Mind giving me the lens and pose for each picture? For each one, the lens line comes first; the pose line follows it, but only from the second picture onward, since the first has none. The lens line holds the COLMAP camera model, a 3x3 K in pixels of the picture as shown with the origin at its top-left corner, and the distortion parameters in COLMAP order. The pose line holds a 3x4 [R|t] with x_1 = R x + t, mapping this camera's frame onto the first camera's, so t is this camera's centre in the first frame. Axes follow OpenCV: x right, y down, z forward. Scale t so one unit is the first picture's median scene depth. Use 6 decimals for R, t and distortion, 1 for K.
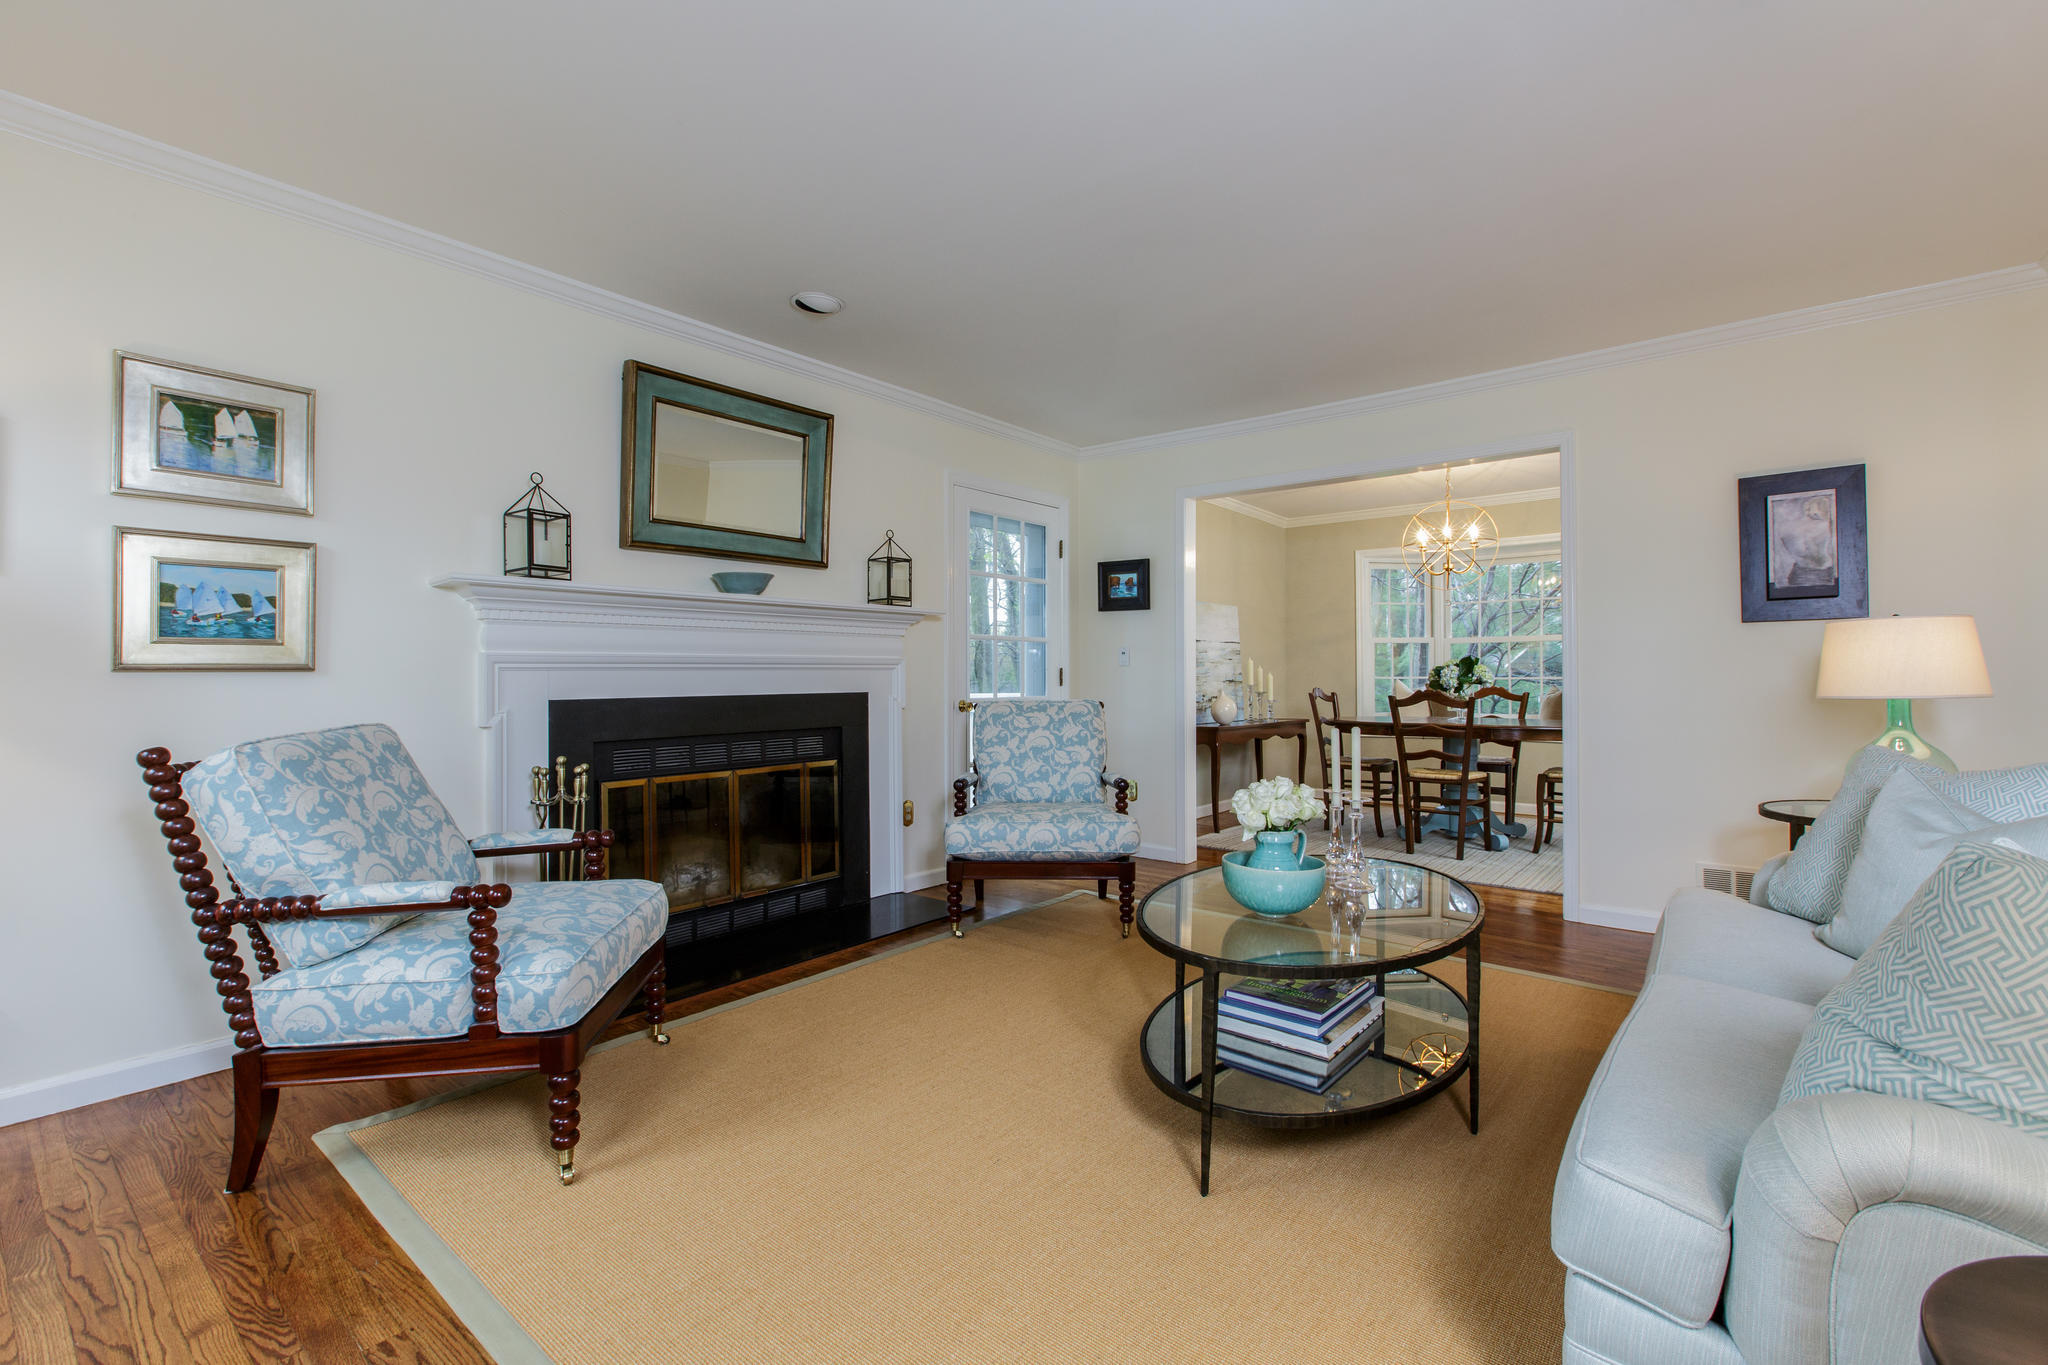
lens RADIAL K [[918.8, 0, 1015.6], [0, 918.8, 667.9], [0, 0, 1]] dist [-0.001040, 0.000001]
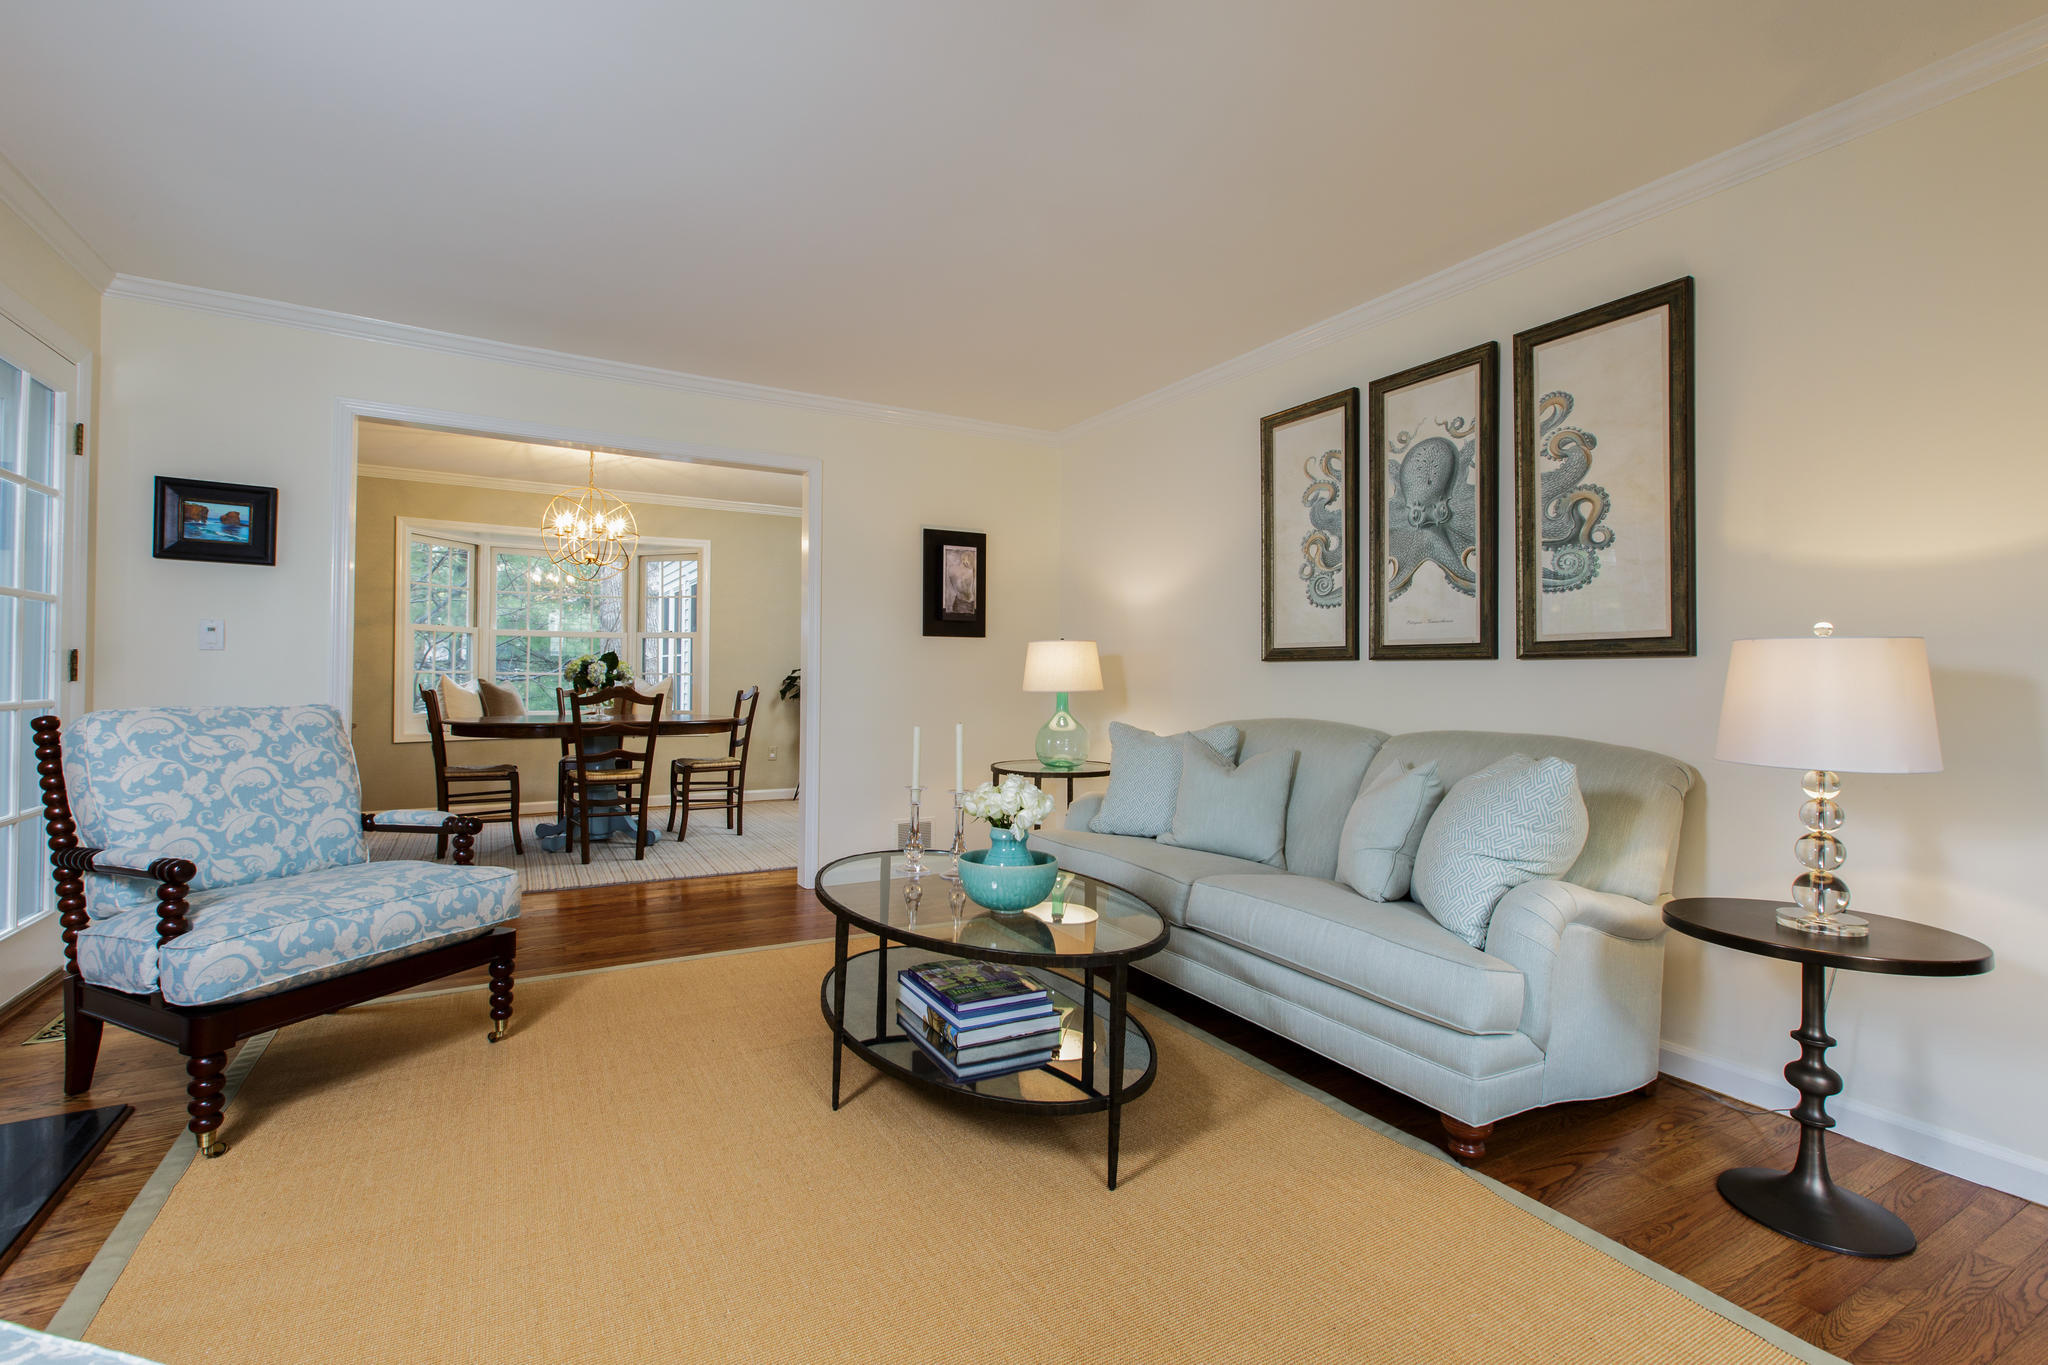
lens RADIAL K [[918.8, 0, 1015.6], [0, 918.8, 667.9], [0, 0, 1]] dist [-0.001040, 0.000001]
pose [[0.355151, 0.015345, 0.934683, -0.353630], [-0.022260, 0.999721, -0.007955, 0.004038], [-0.934544, -0.017981, 0.355393, 0.336109]]
